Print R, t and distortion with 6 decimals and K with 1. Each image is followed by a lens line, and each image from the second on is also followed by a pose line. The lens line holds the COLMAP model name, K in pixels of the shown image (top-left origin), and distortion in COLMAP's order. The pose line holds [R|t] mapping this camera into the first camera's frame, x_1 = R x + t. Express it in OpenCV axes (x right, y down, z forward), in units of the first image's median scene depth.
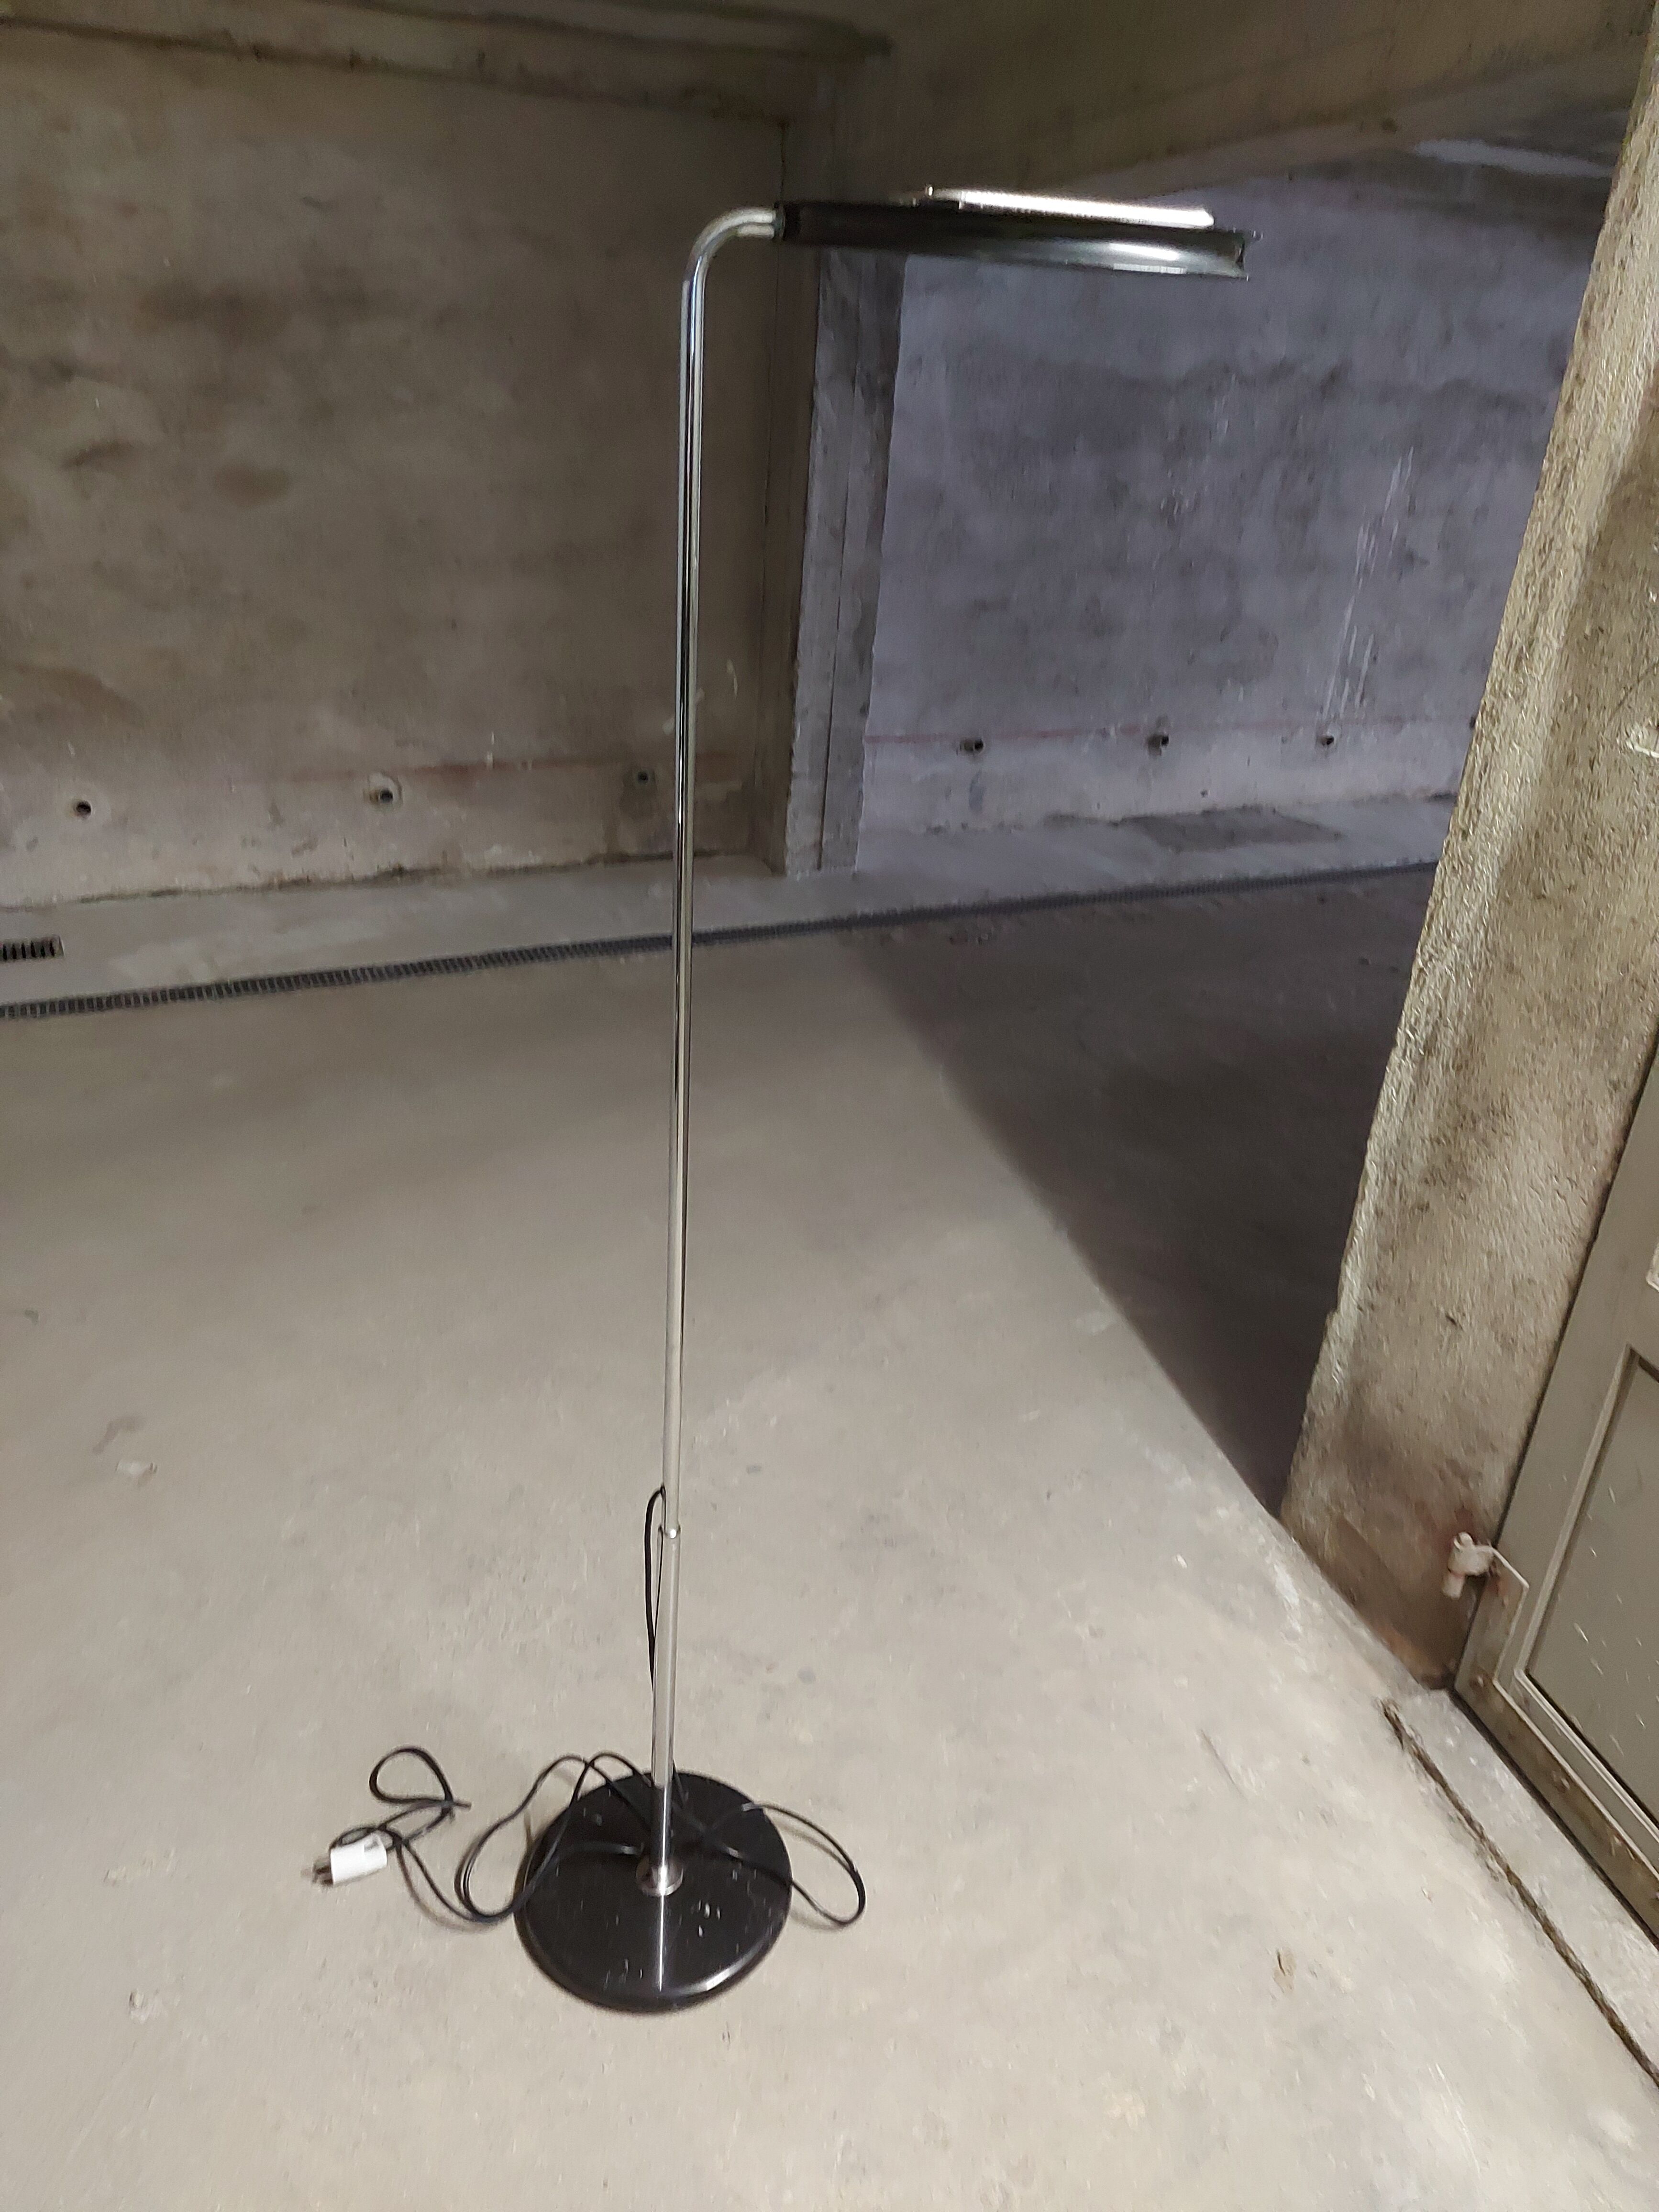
lens RADIAL K [[1573.9, 0, 826.1], [0, 1573.9, 1111.4], [0, 0, 1]] dist [0.087617, -0.094745]
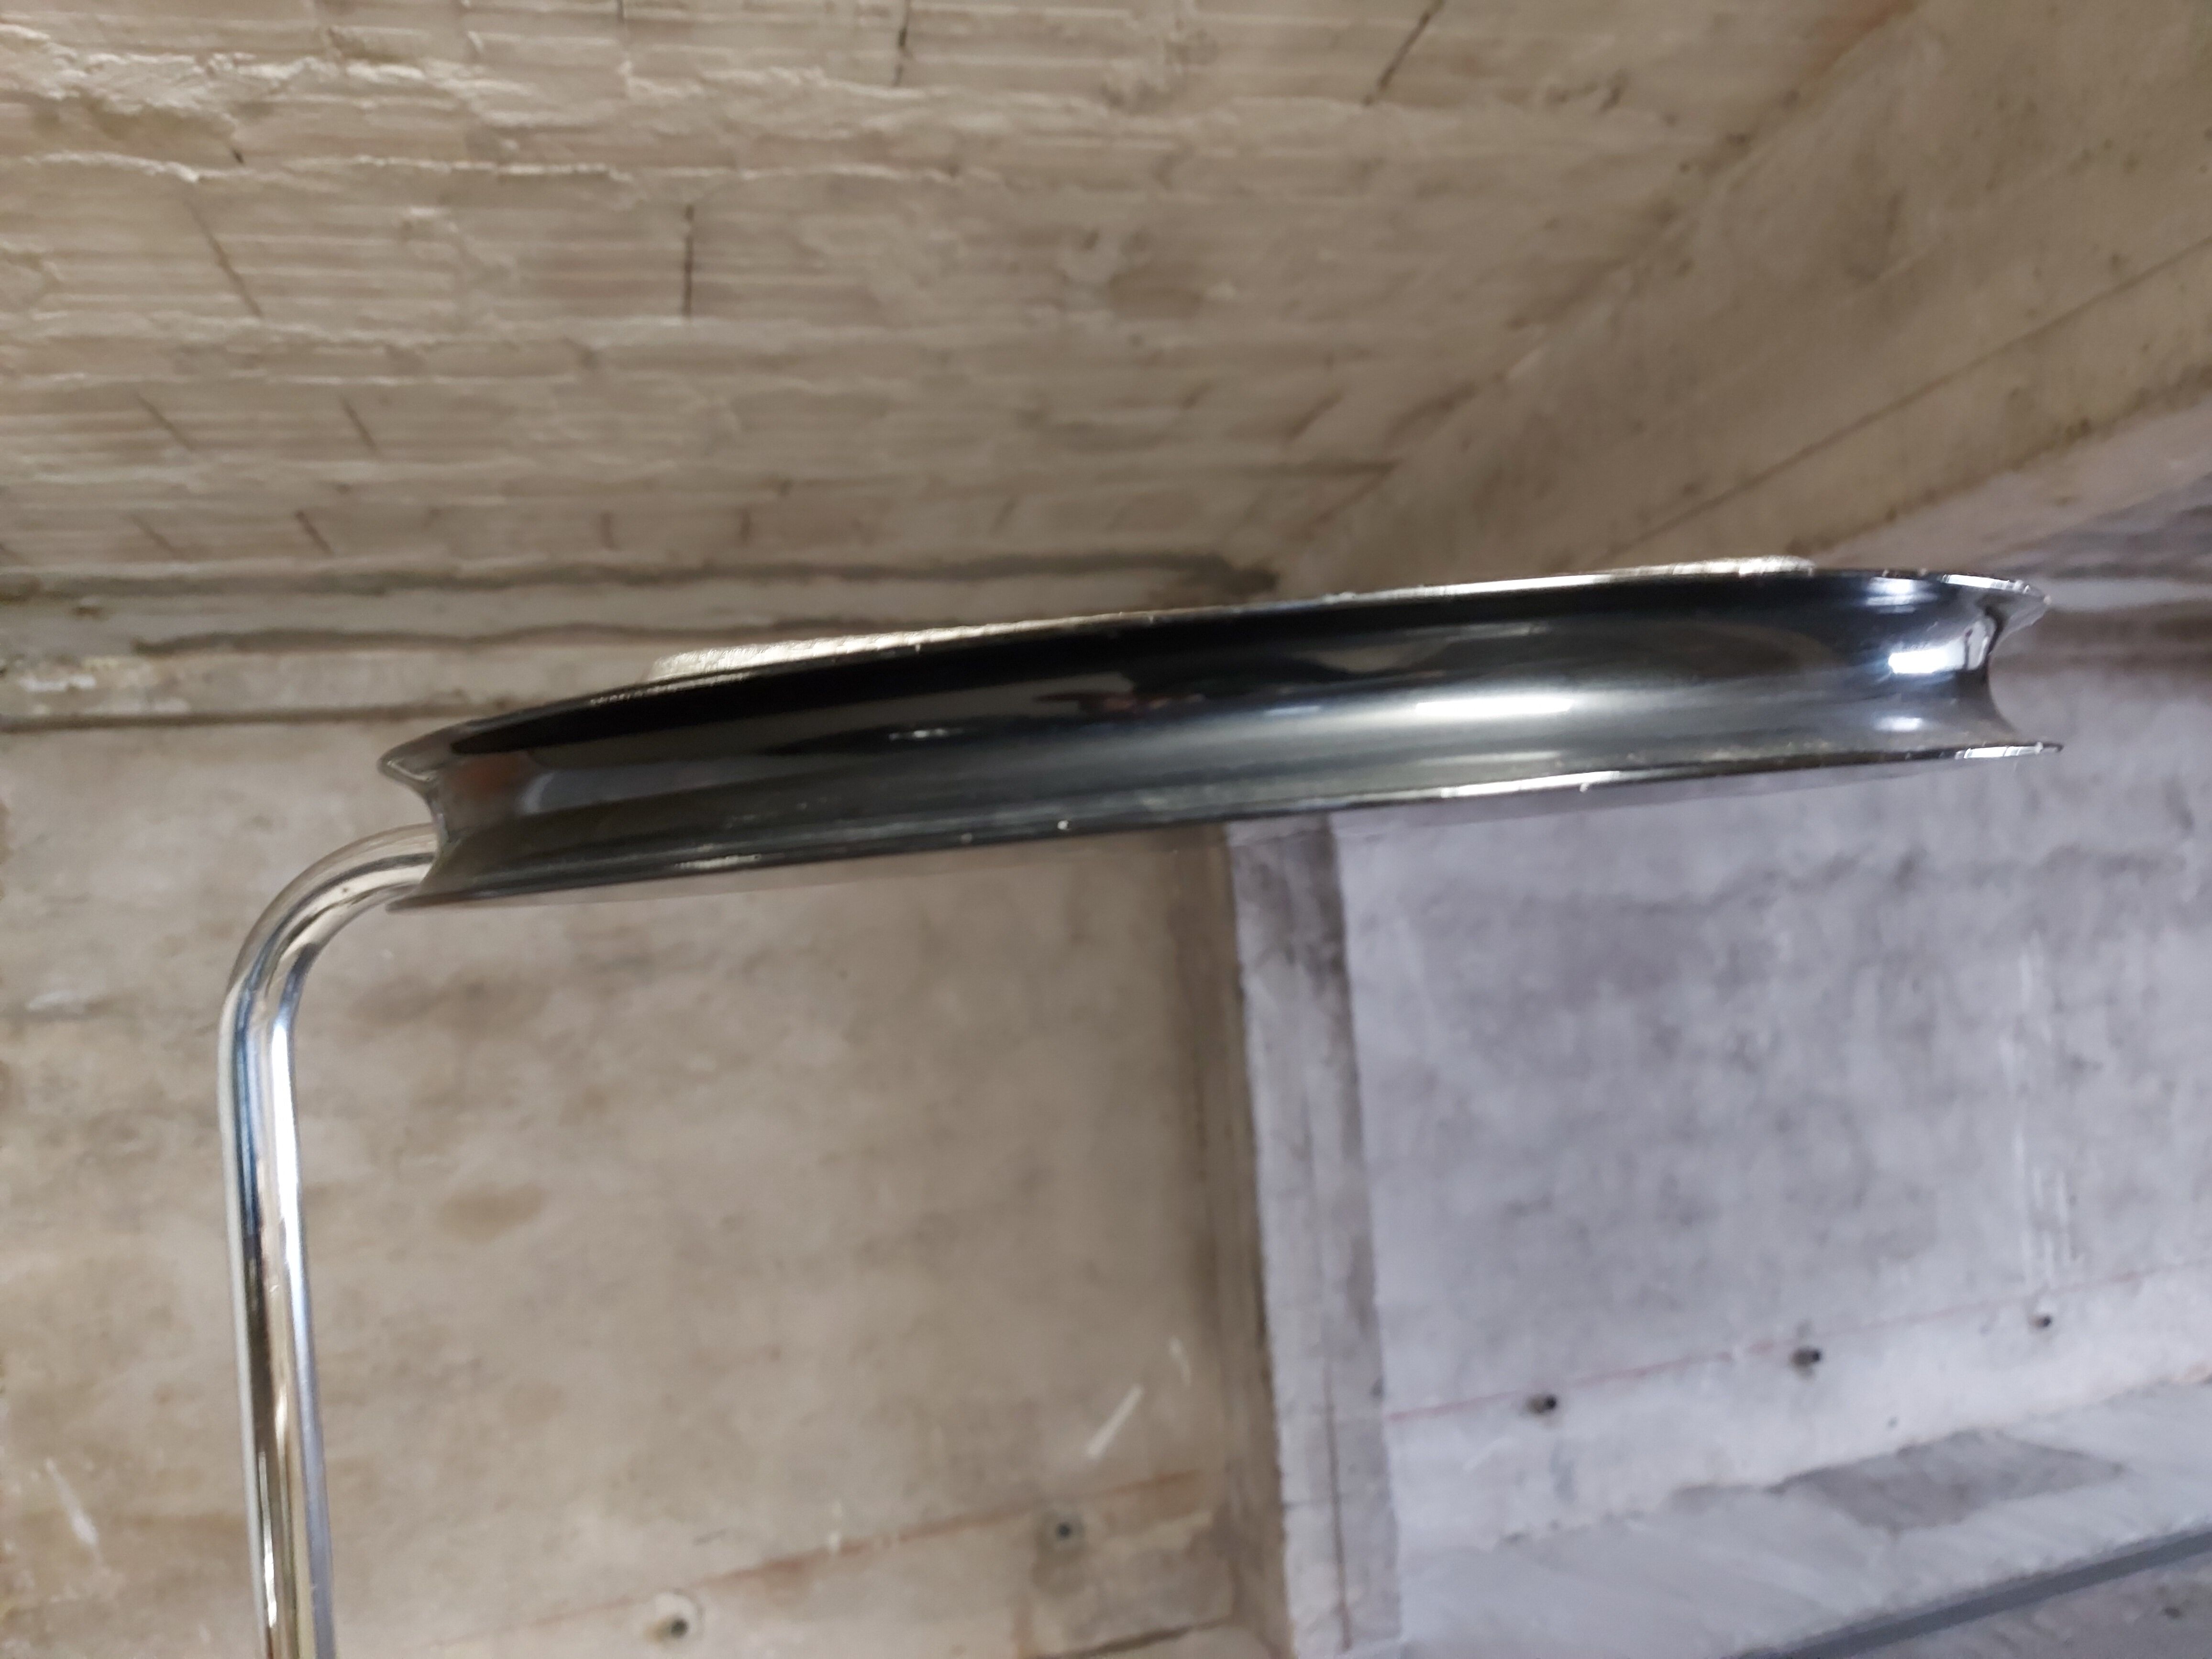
lens RADIAL K [[1634.9, 0, 1104.3], [0, 1634.9, 835.5], [0, 0, 1]] dist [0.051632, -0.072663]
pose [[0.984899, -0.147594, -0.090495, 0.007068], [0.086589, 0.872574, -0.480746, -0.131918], [0.149919, 0.465650, 0.872178, 0.259308]]
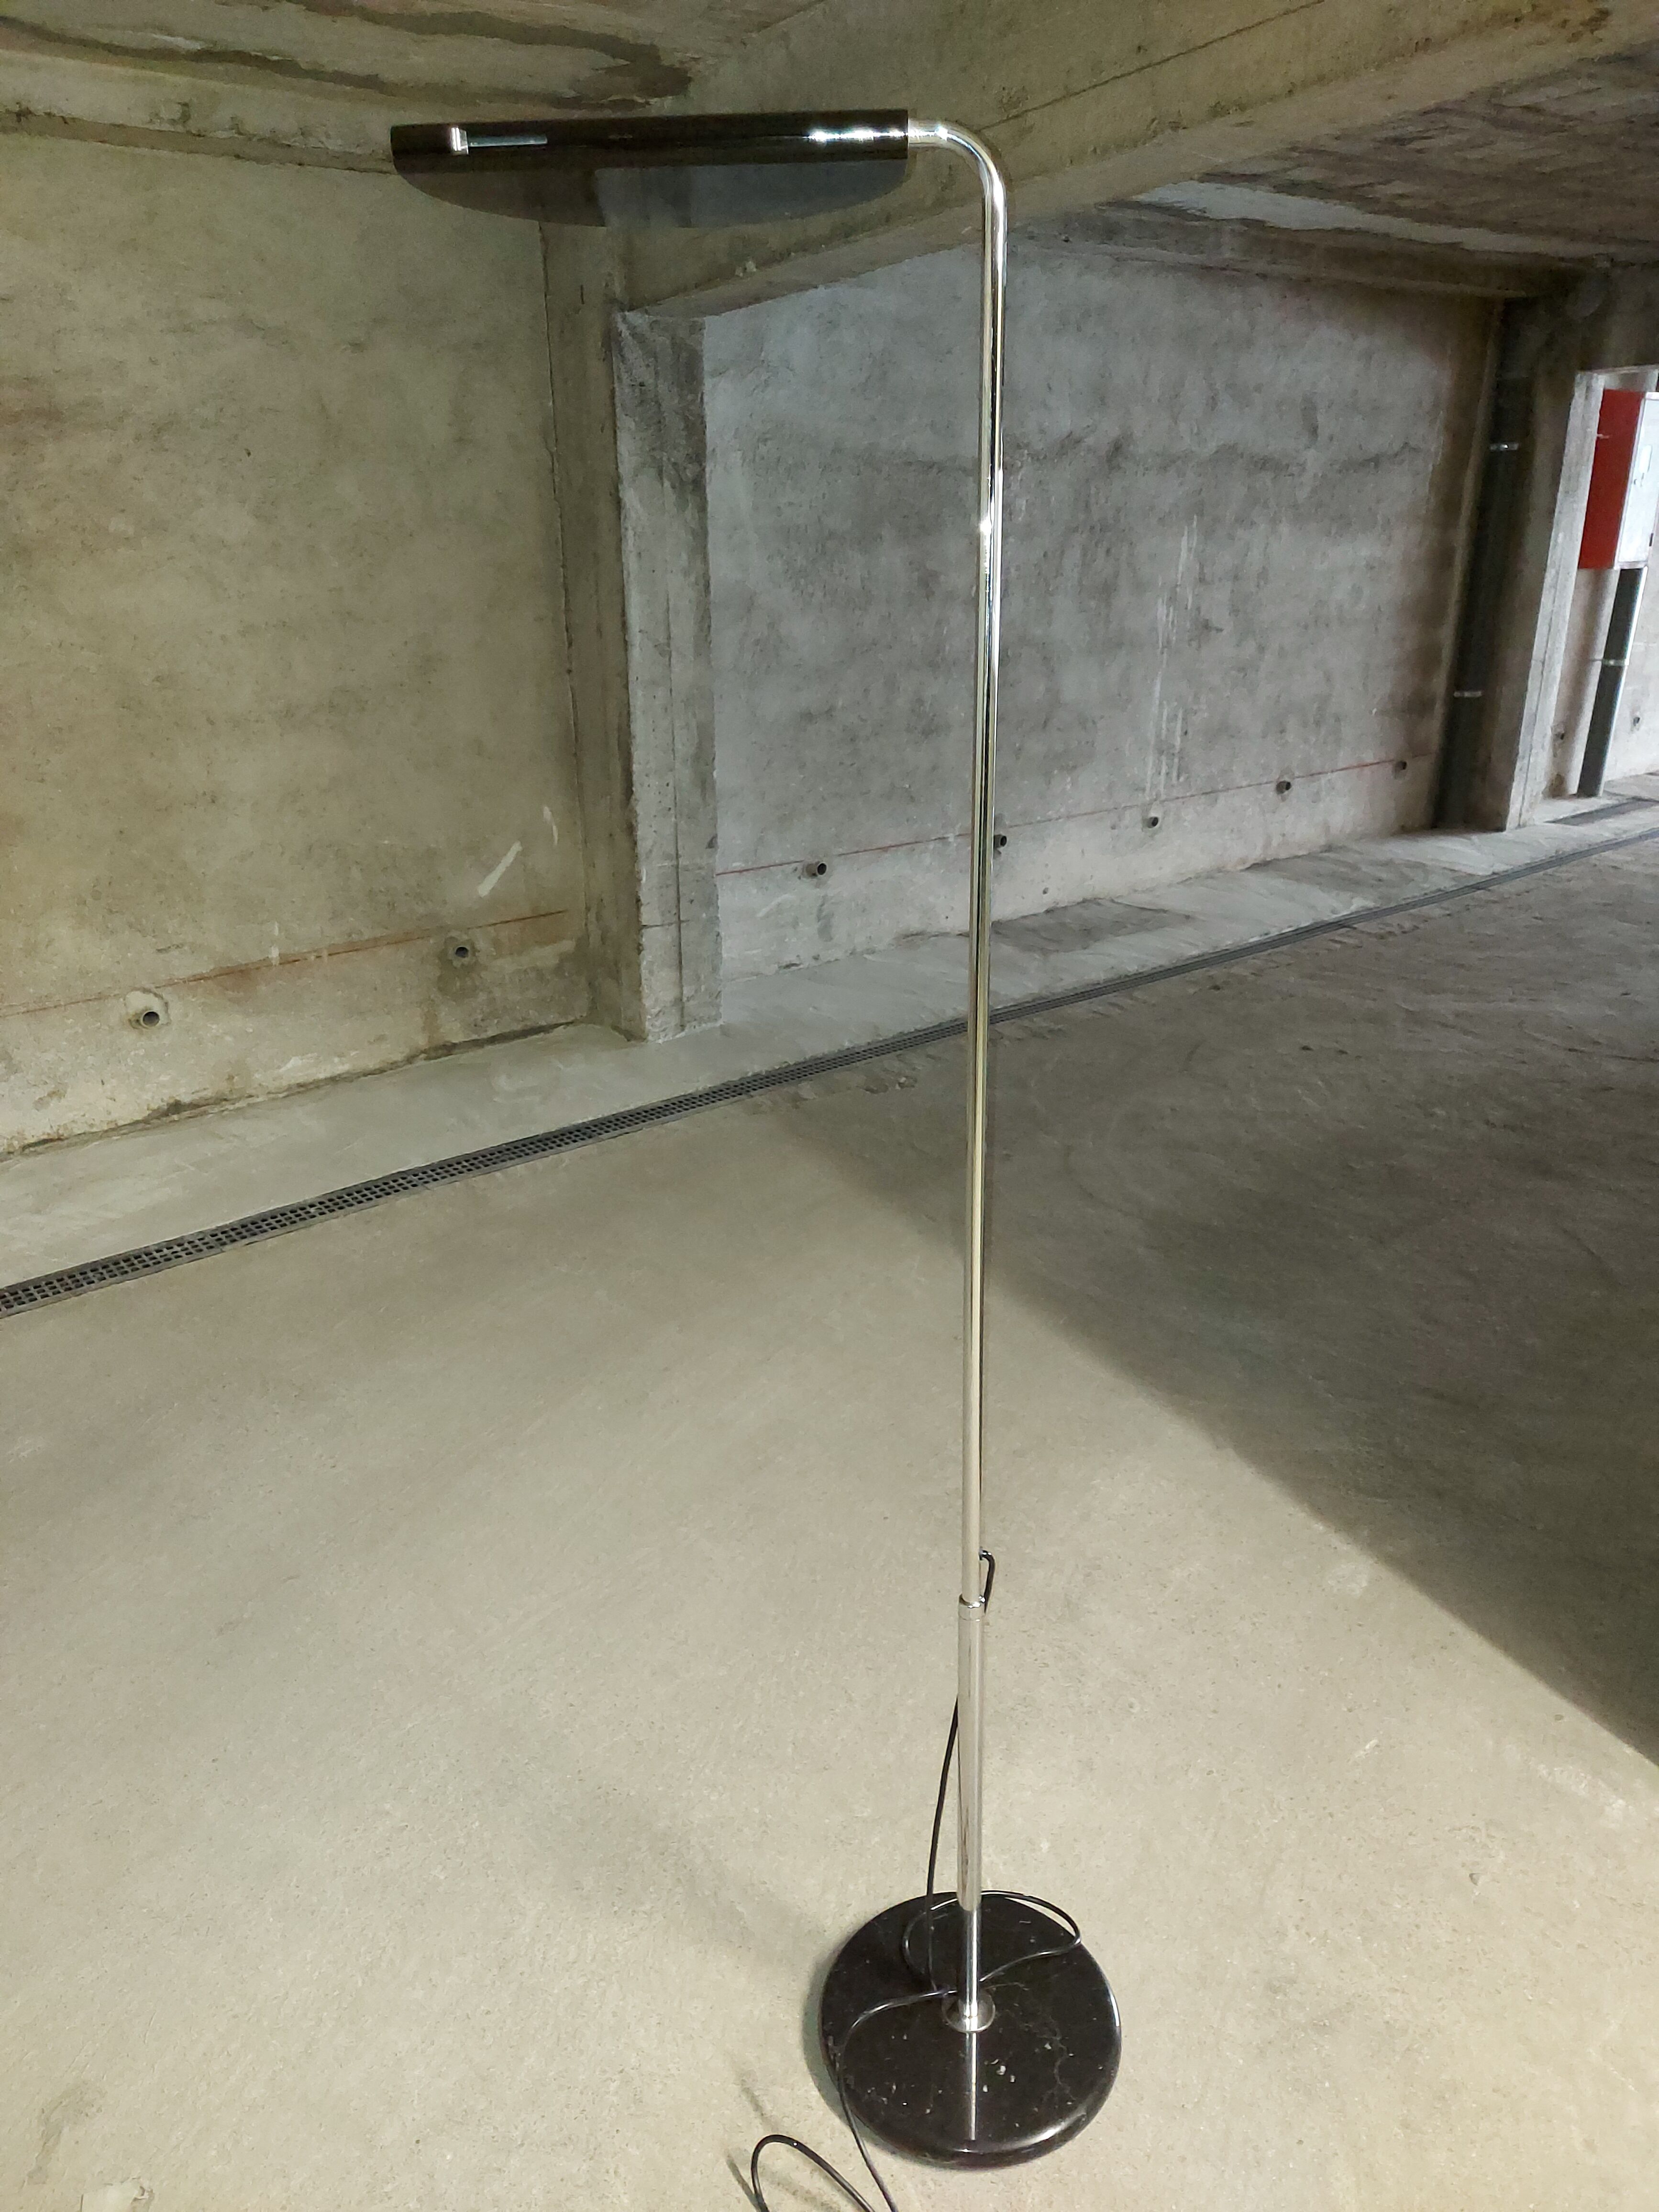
lens RADIAL K [[1586.1, 0, 827.7], [0, 1586.1, 1102.7], [0, 0, 1]] dist [0.098208, -0.105453]
pose [[0.969263, -0.149524, 0.195376, -0.105331], [0.165111, 0.984064, -0.066000, -0.044813], [-0.182394, 0.096230, 0.978505, 0.145681]]
